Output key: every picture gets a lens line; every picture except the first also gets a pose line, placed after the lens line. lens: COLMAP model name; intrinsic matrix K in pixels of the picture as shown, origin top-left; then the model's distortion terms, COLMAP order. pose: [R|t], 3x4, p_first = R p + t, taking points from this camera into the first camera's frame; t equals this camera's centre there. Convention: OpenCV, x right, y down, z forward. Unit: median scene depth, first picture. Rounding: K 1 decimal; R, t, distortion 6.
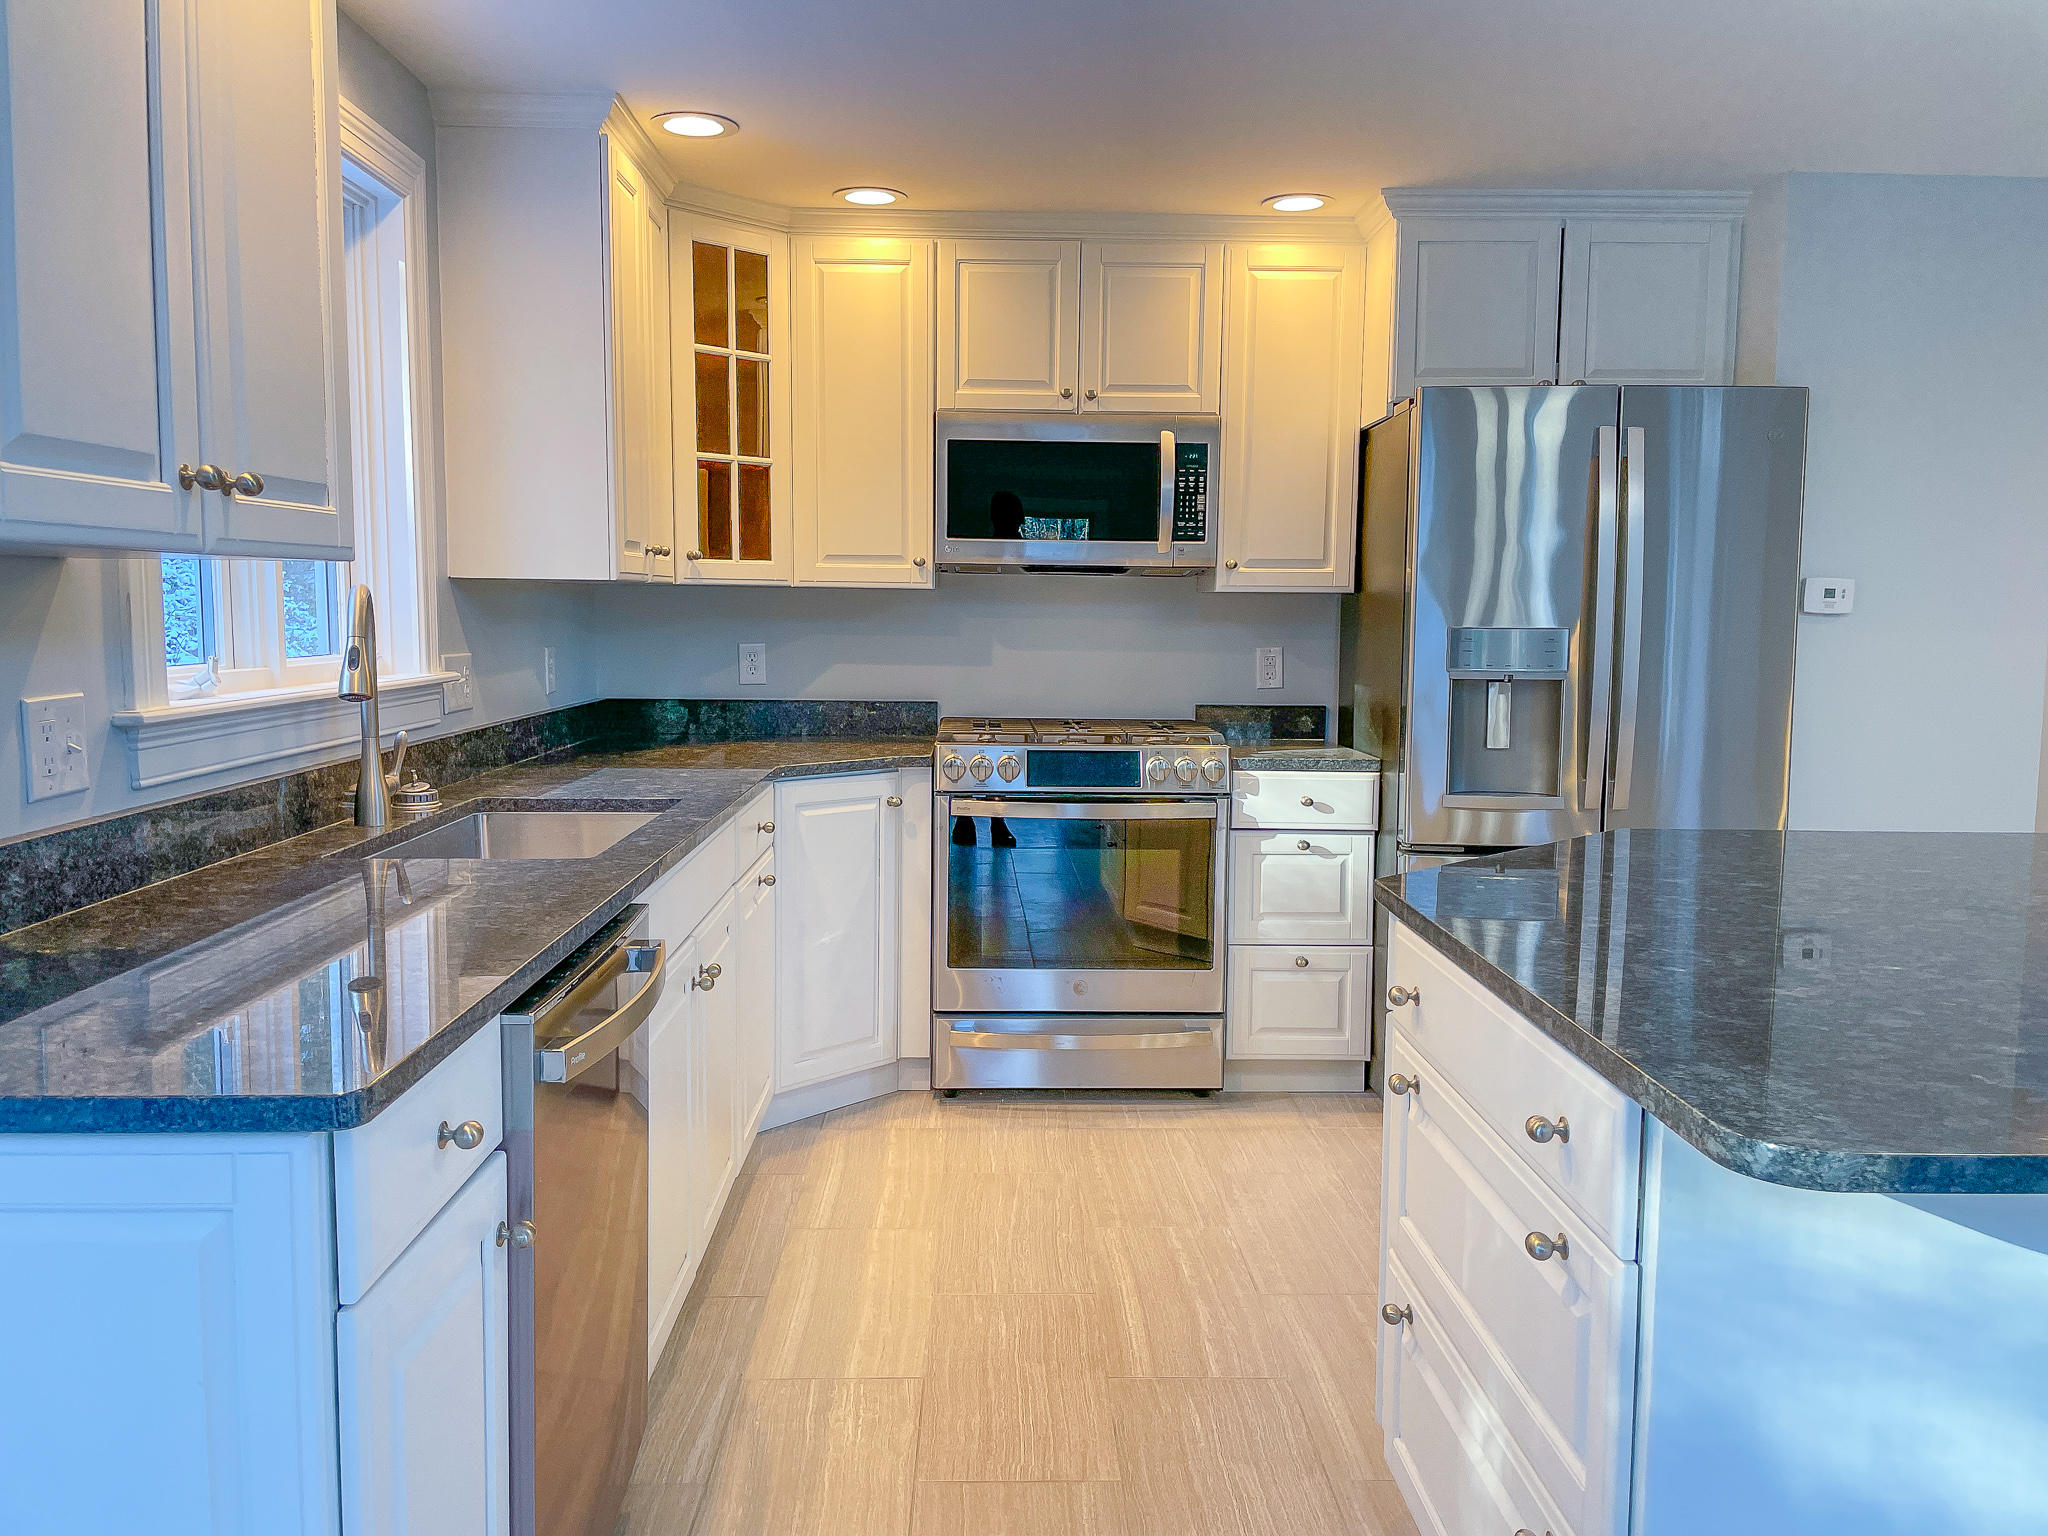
lens RADIAL K [[1542.7, 0, 1024.0], [0, 1542.7, 768.0], [0, 0, 1]] dist [0.001740, -0.000524]
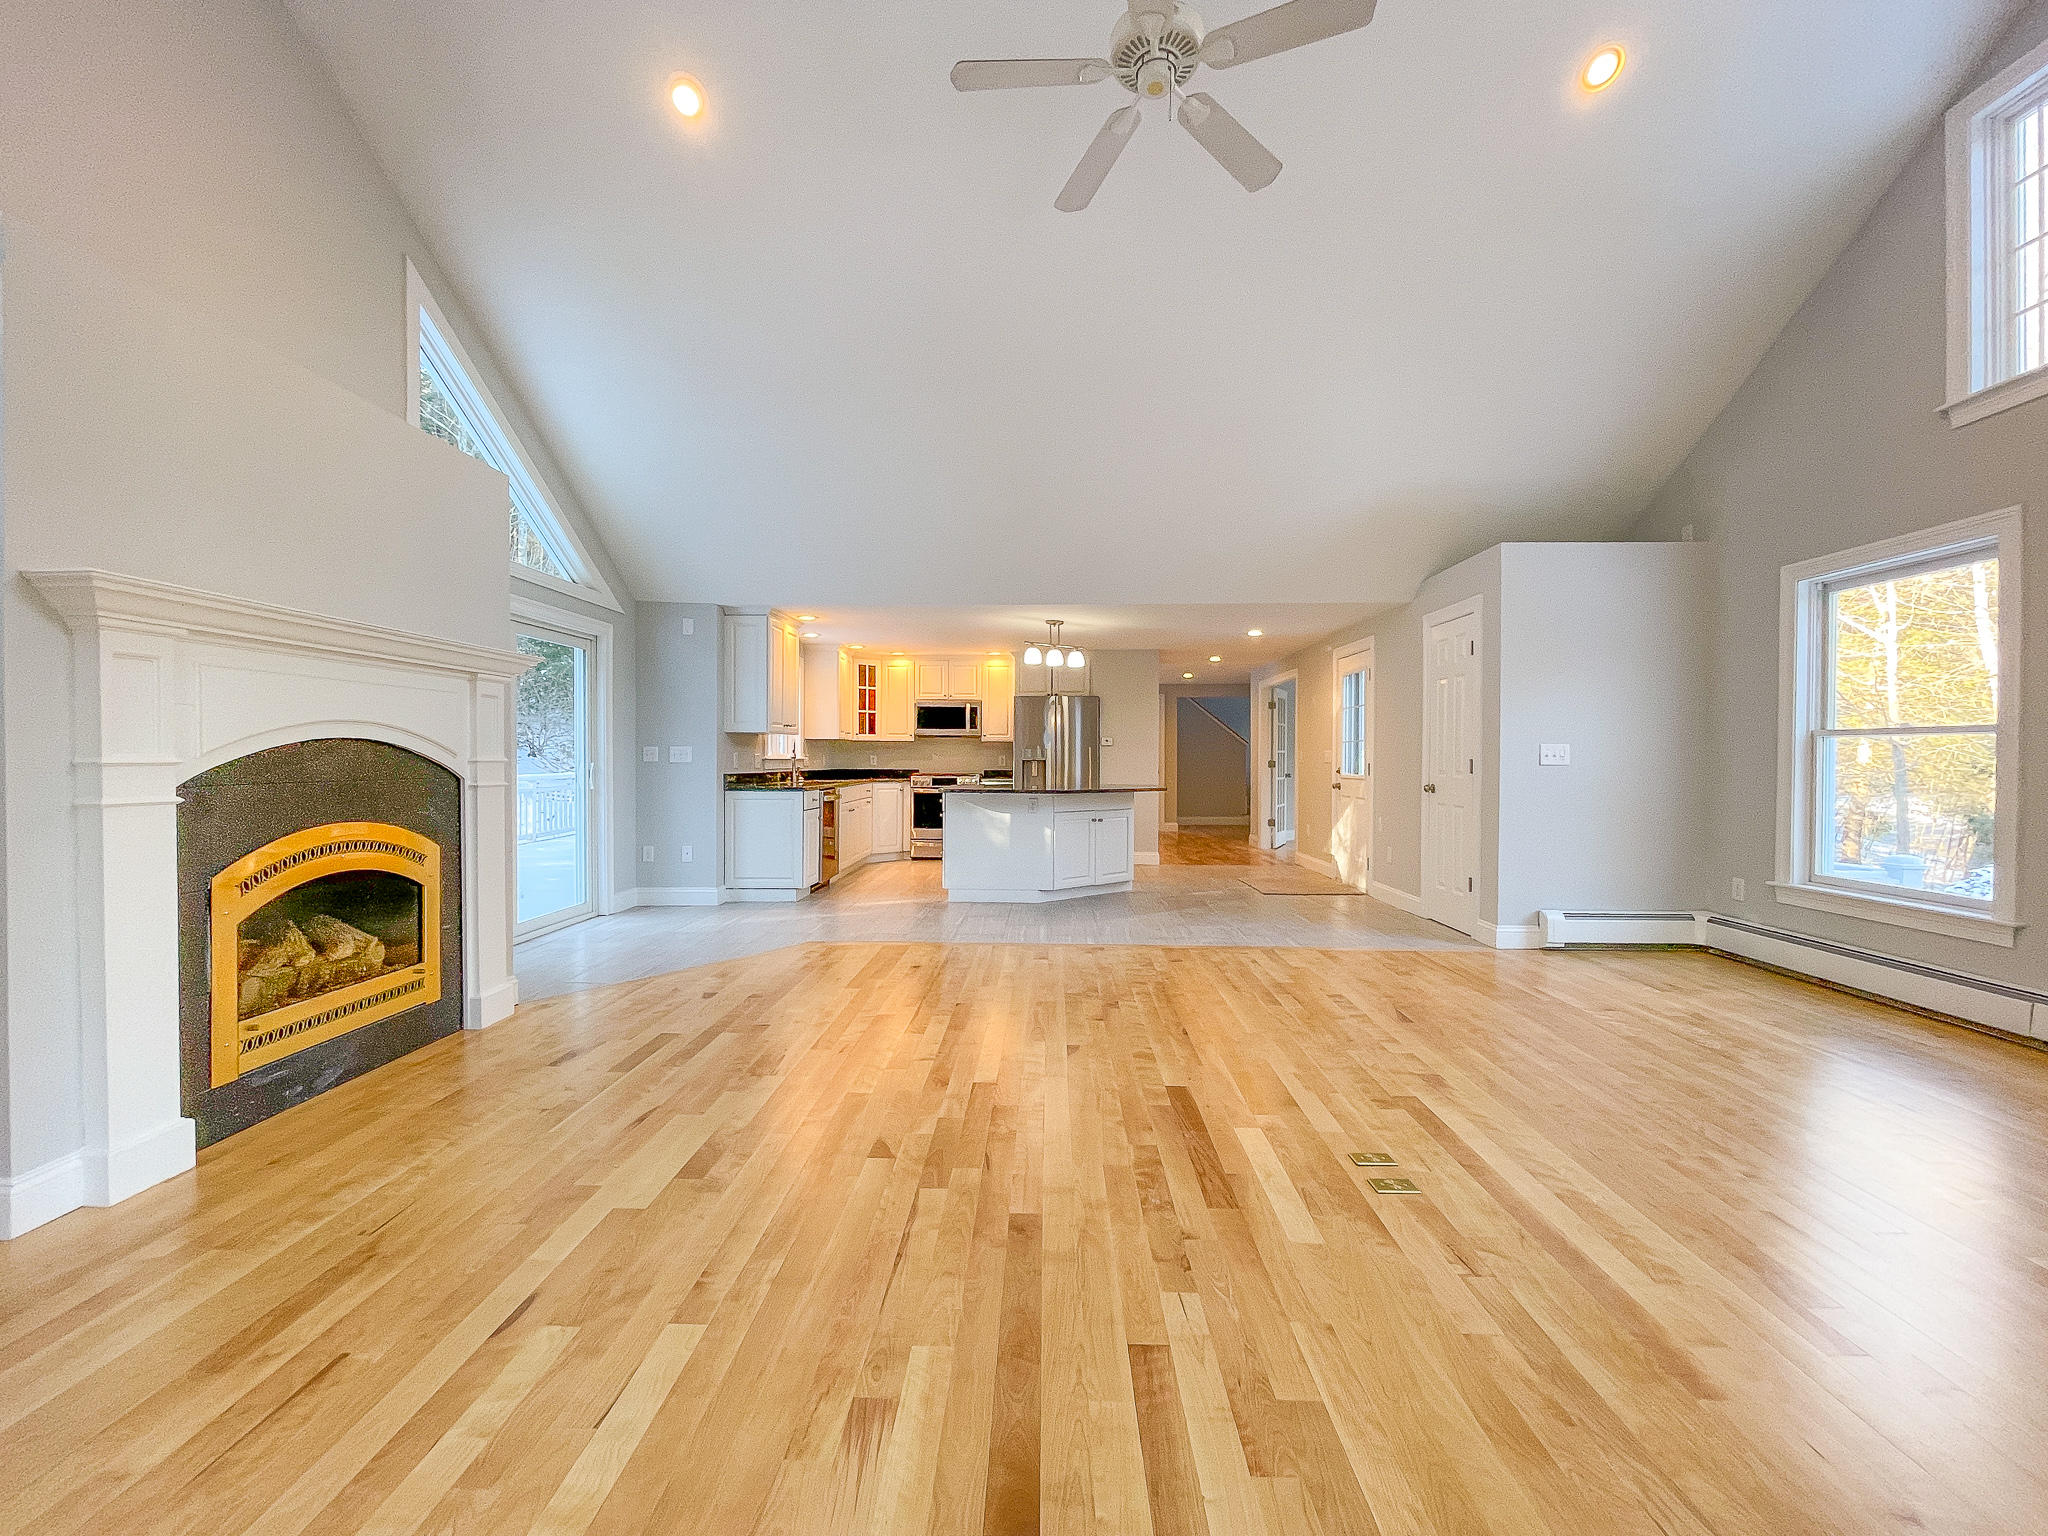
lens RADIAL K [[843.2, 0, 1013.0], [0, 843.2, 764.4], [0, 0, 1]] dist [-0.001360, -0.000620]
pose [[0.997851, -0.002369, -0.065484, 0.381869], [-0.003920, 0.995398, -0.095745, 0.176136], [0.065410, 0.095796, 0.993250, -1.336396]]
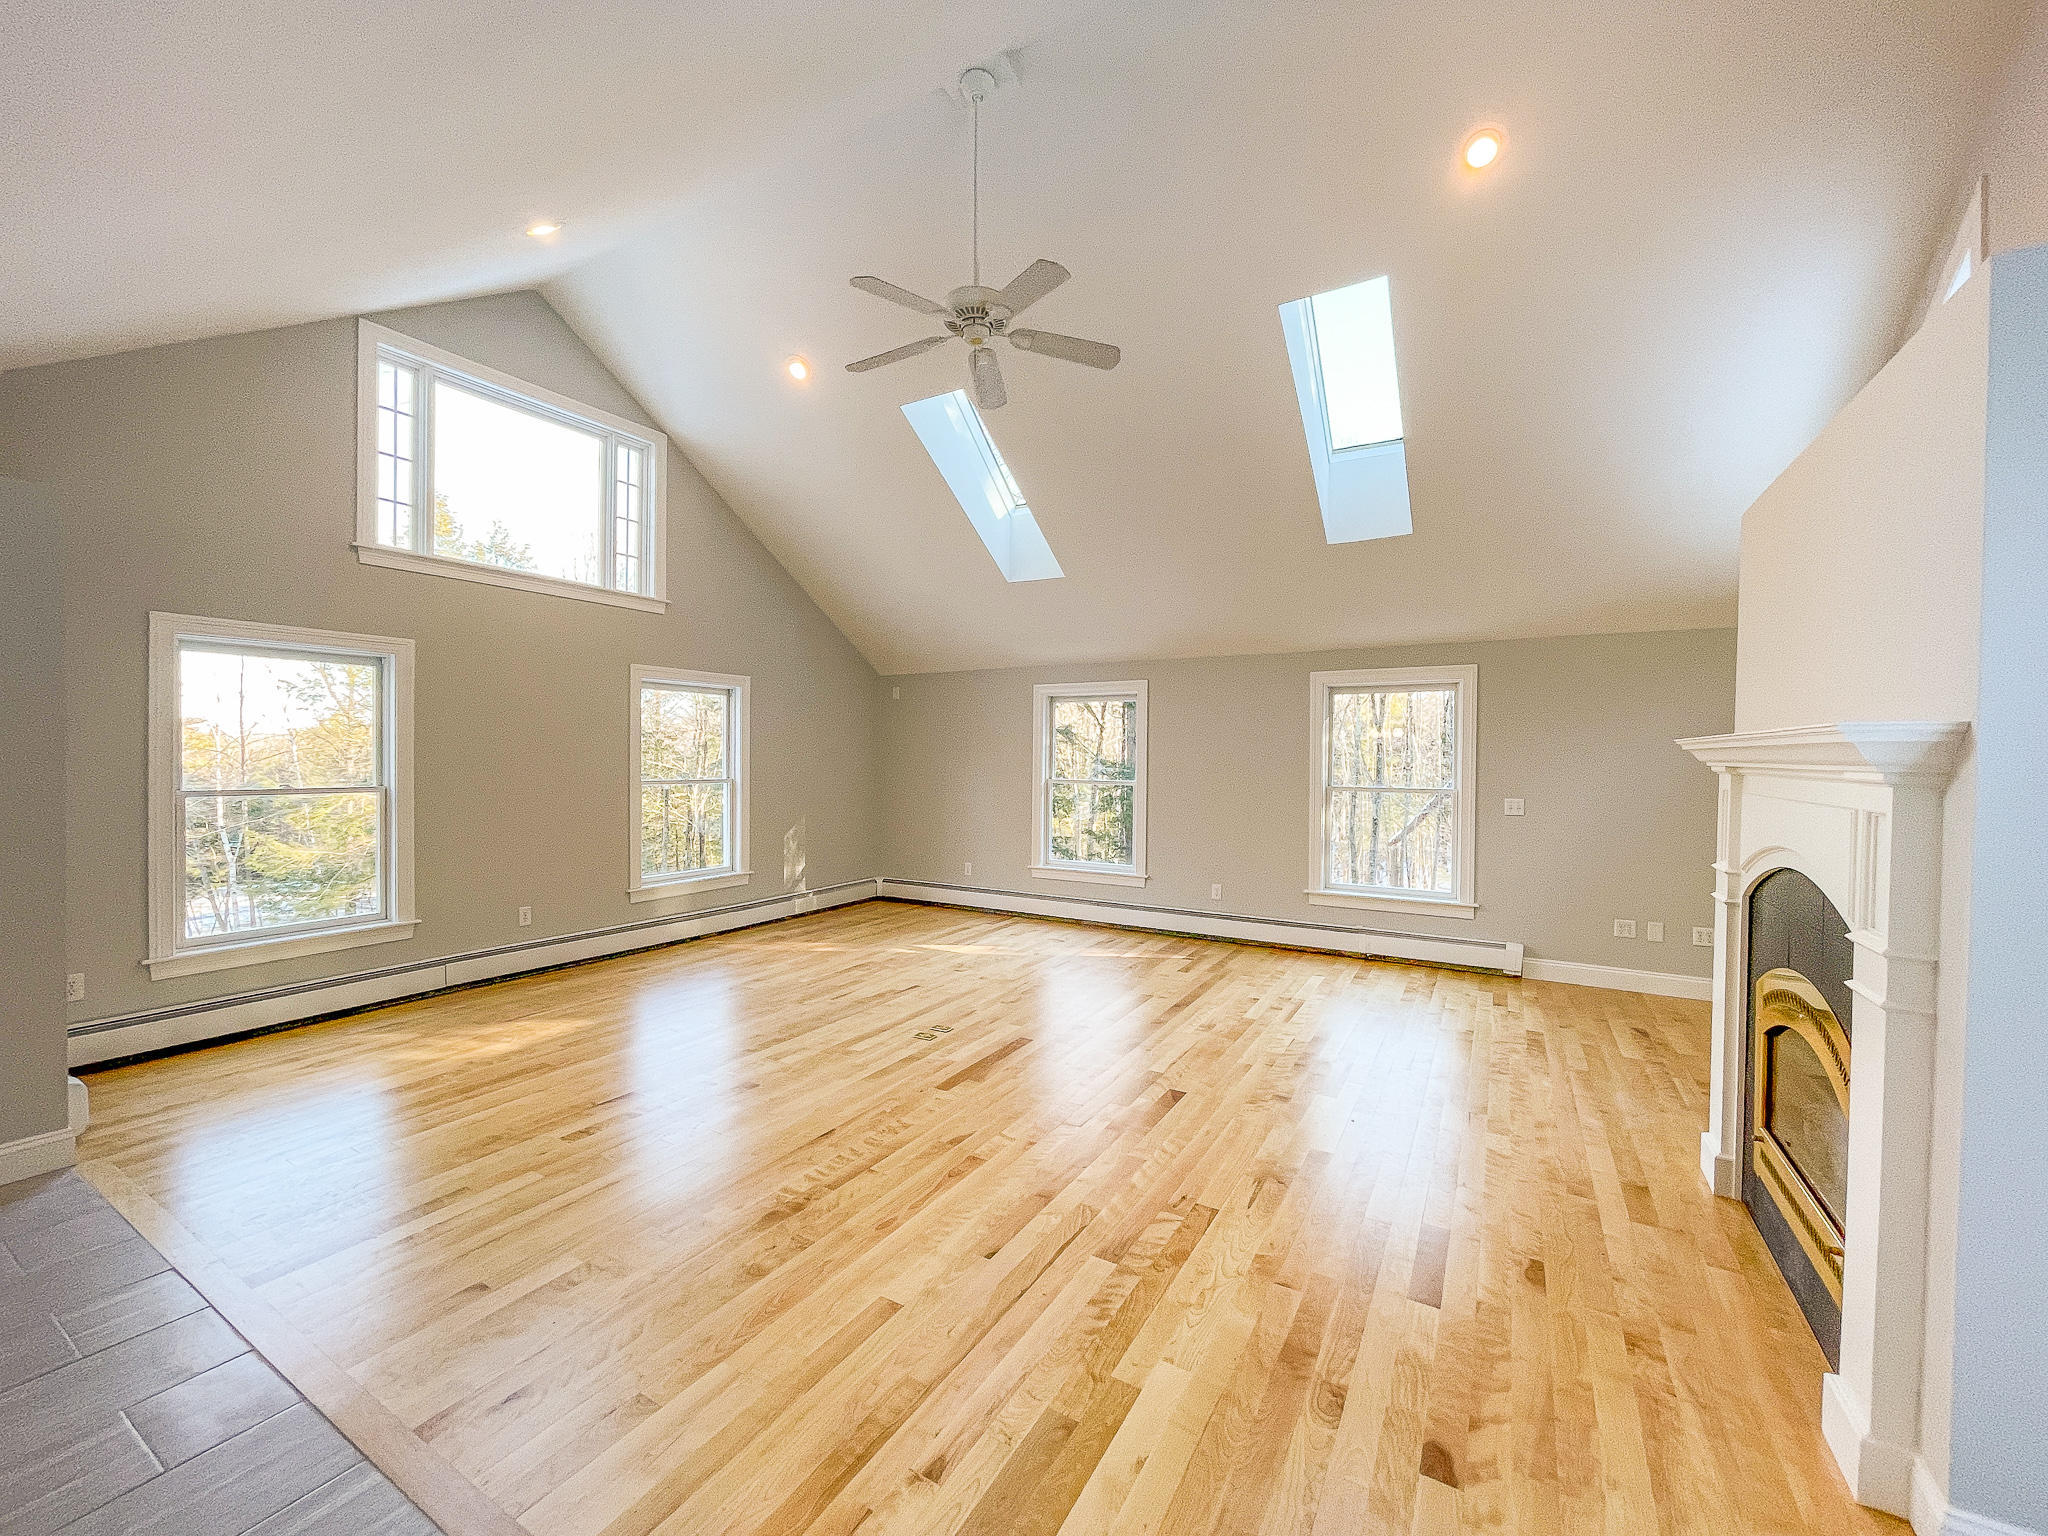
lens RADIAL K [[829.7, 0, 1024.0], [0, 829.7, 768.0], [0, 0, 1]] dist [0.002769, 0.000396]
pose [[-0.850056, -0.021130, 0.526269, -0.093209], [0.041685, 0.993361, 0.107216, -0.074007], [-0.525041, 0.113077, -0.843532, 0.134244]]
